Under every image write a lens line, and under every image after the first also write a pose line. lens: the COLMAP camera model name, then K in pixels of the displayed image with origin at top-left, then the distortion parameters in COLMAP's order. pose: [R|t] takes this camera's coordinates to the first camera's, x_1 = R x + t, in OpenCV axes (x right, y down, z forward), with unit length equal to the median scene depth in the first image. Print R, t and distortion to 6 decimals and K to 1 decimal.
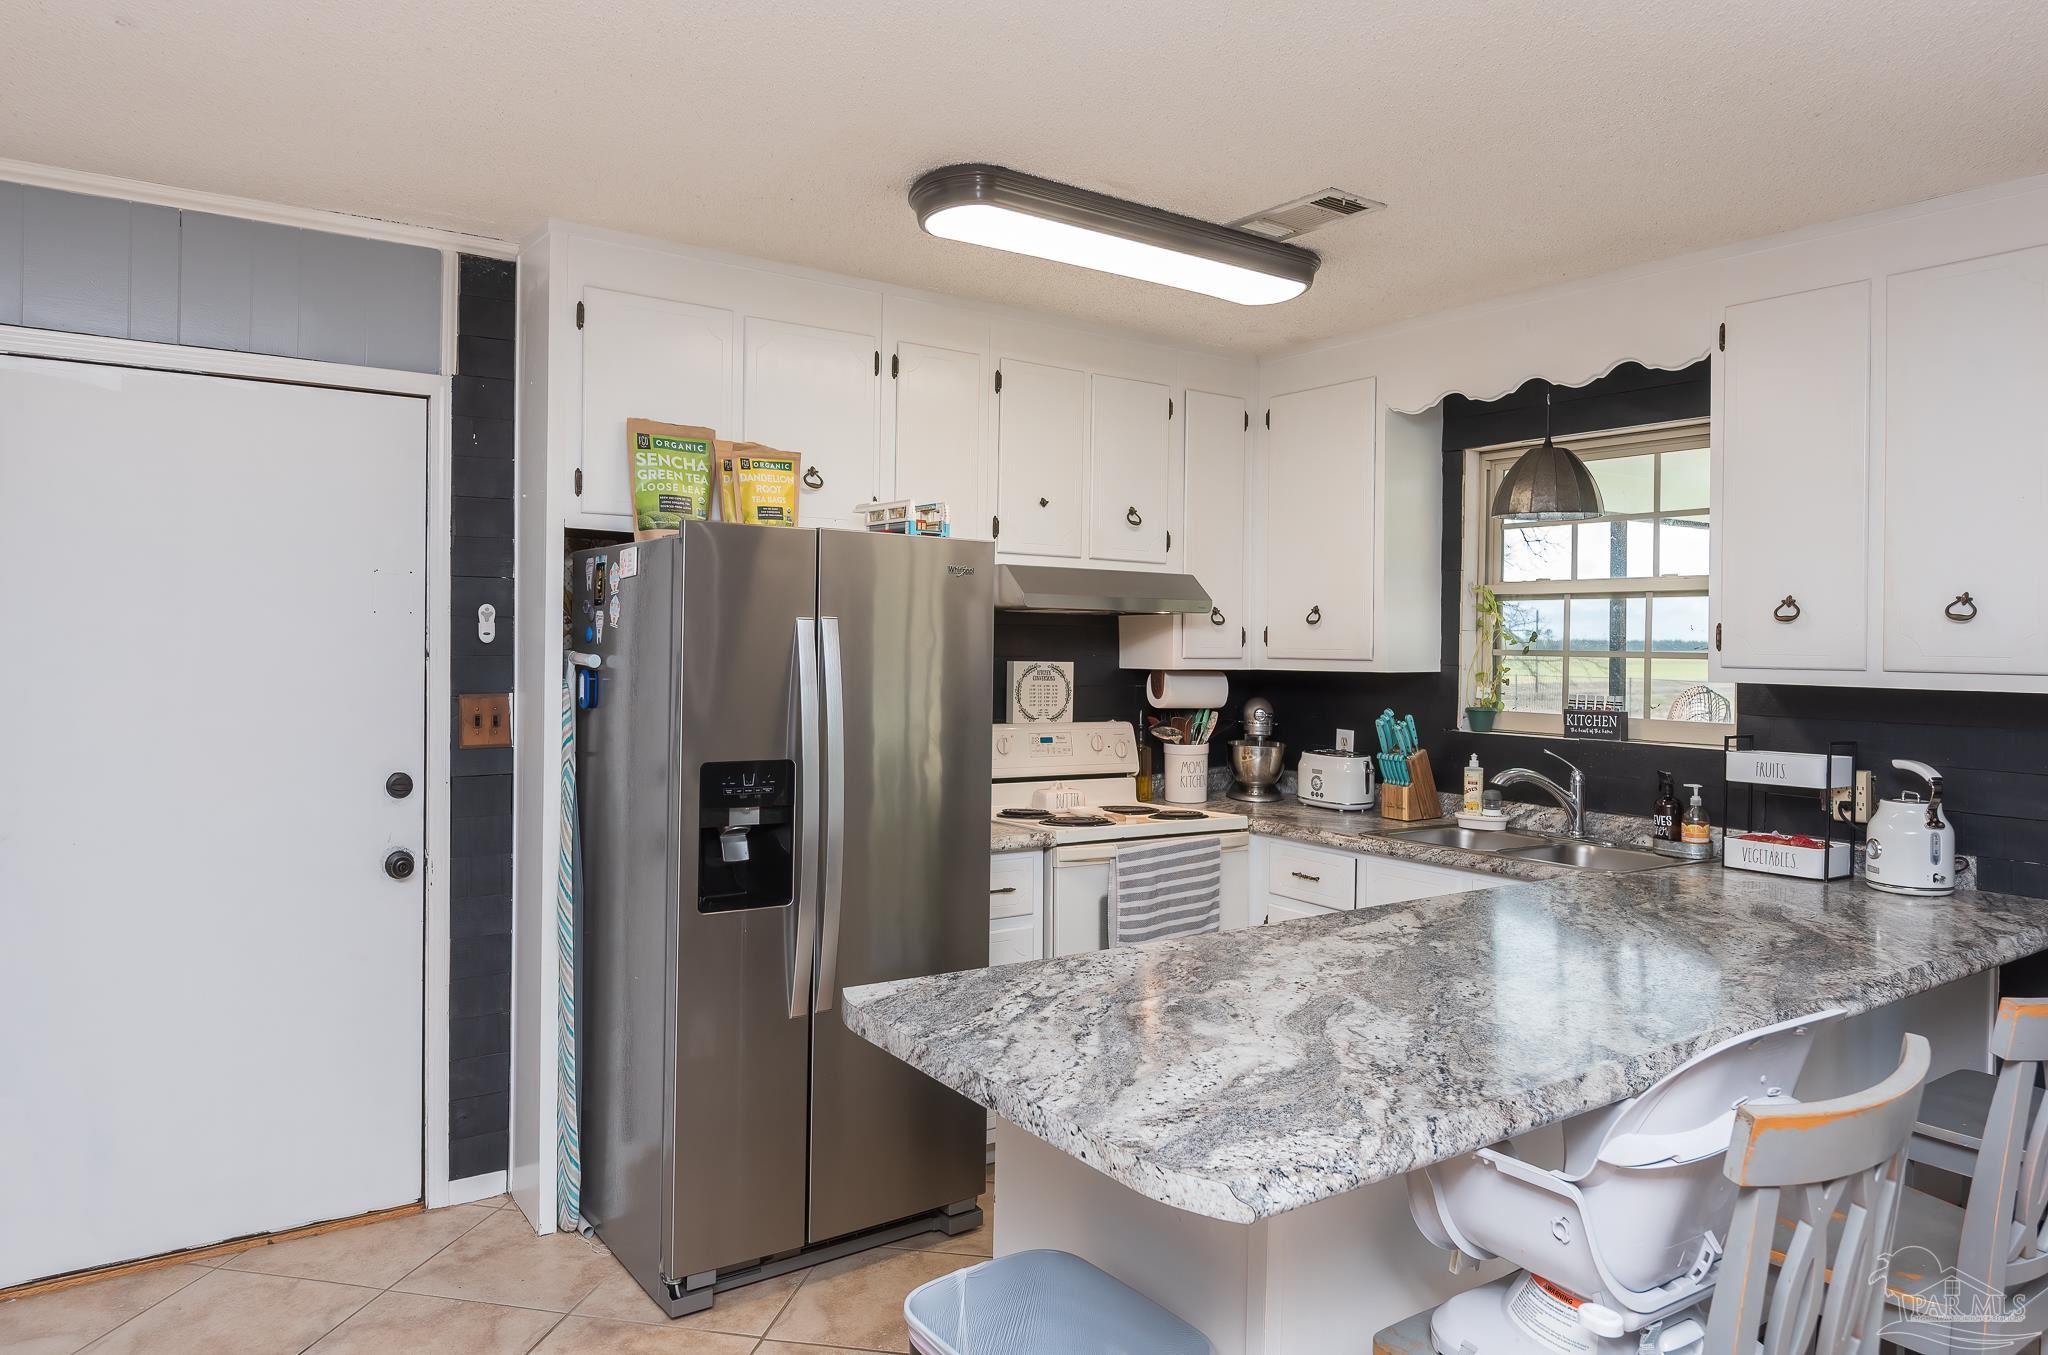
lens RADIAL K [[1381.9, 0, 974.7], [0, 1381.9, 615.8], [0, 0, 1]] dist [0.036304, -0.004551]
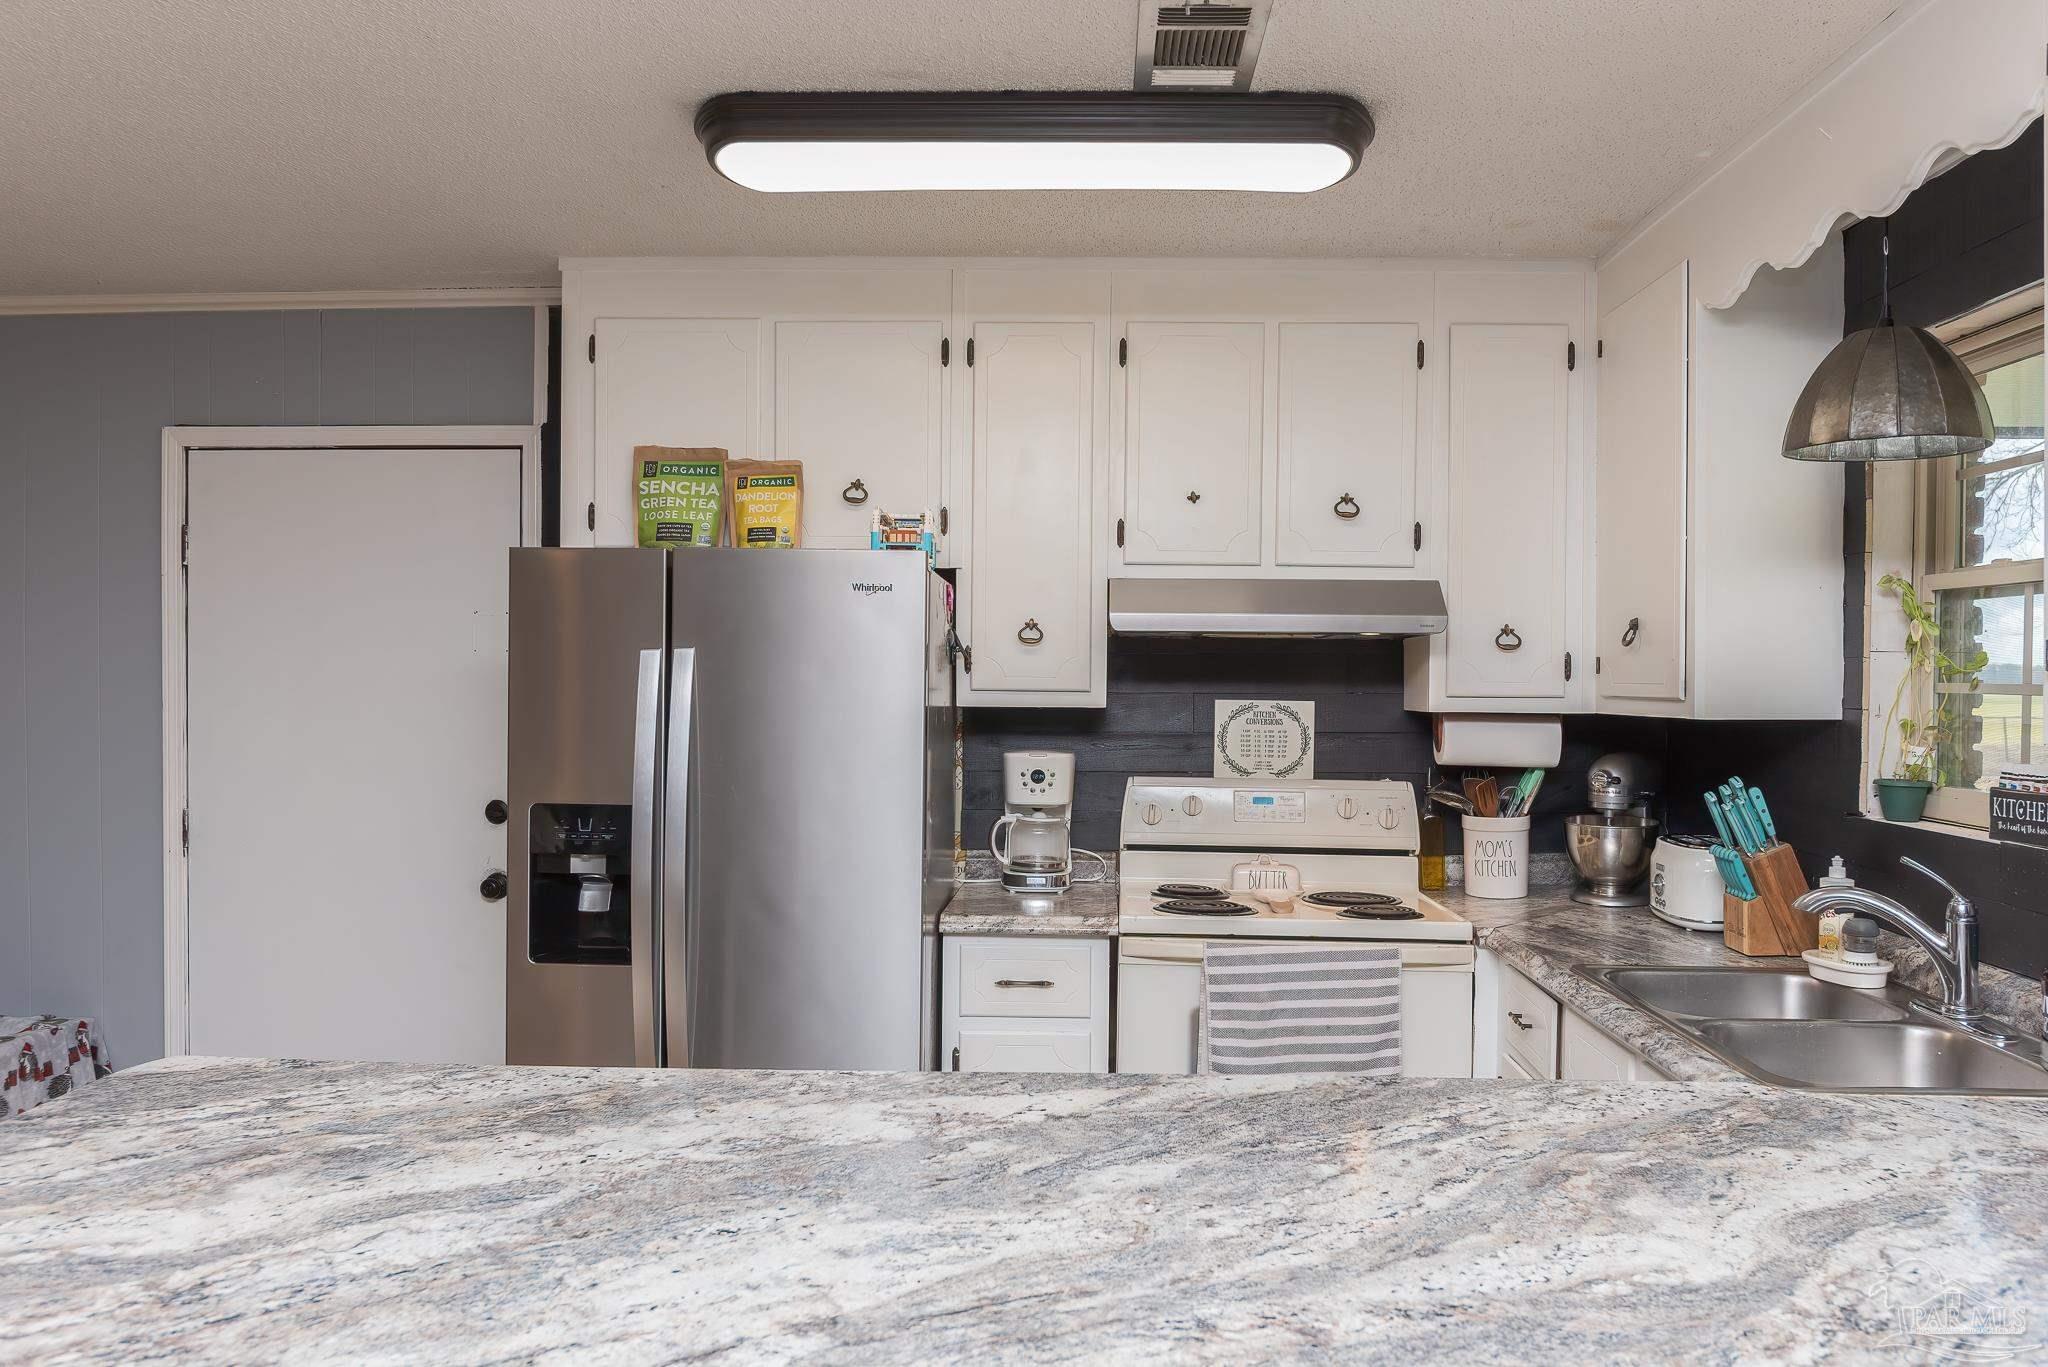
lens RADIAL K [[1379.9, 0, 963.0], [0, 1379.9, 683.7], [0, 0, 1]] dist [-0.046383, 0.007392]
pose [[0.792968, -0.000792, -0.609263, 0.449980], [0.014009, 0.999758, 0.016934, 0.009016], [0.609103, -0.021963, 0.792787, 0.320971]]
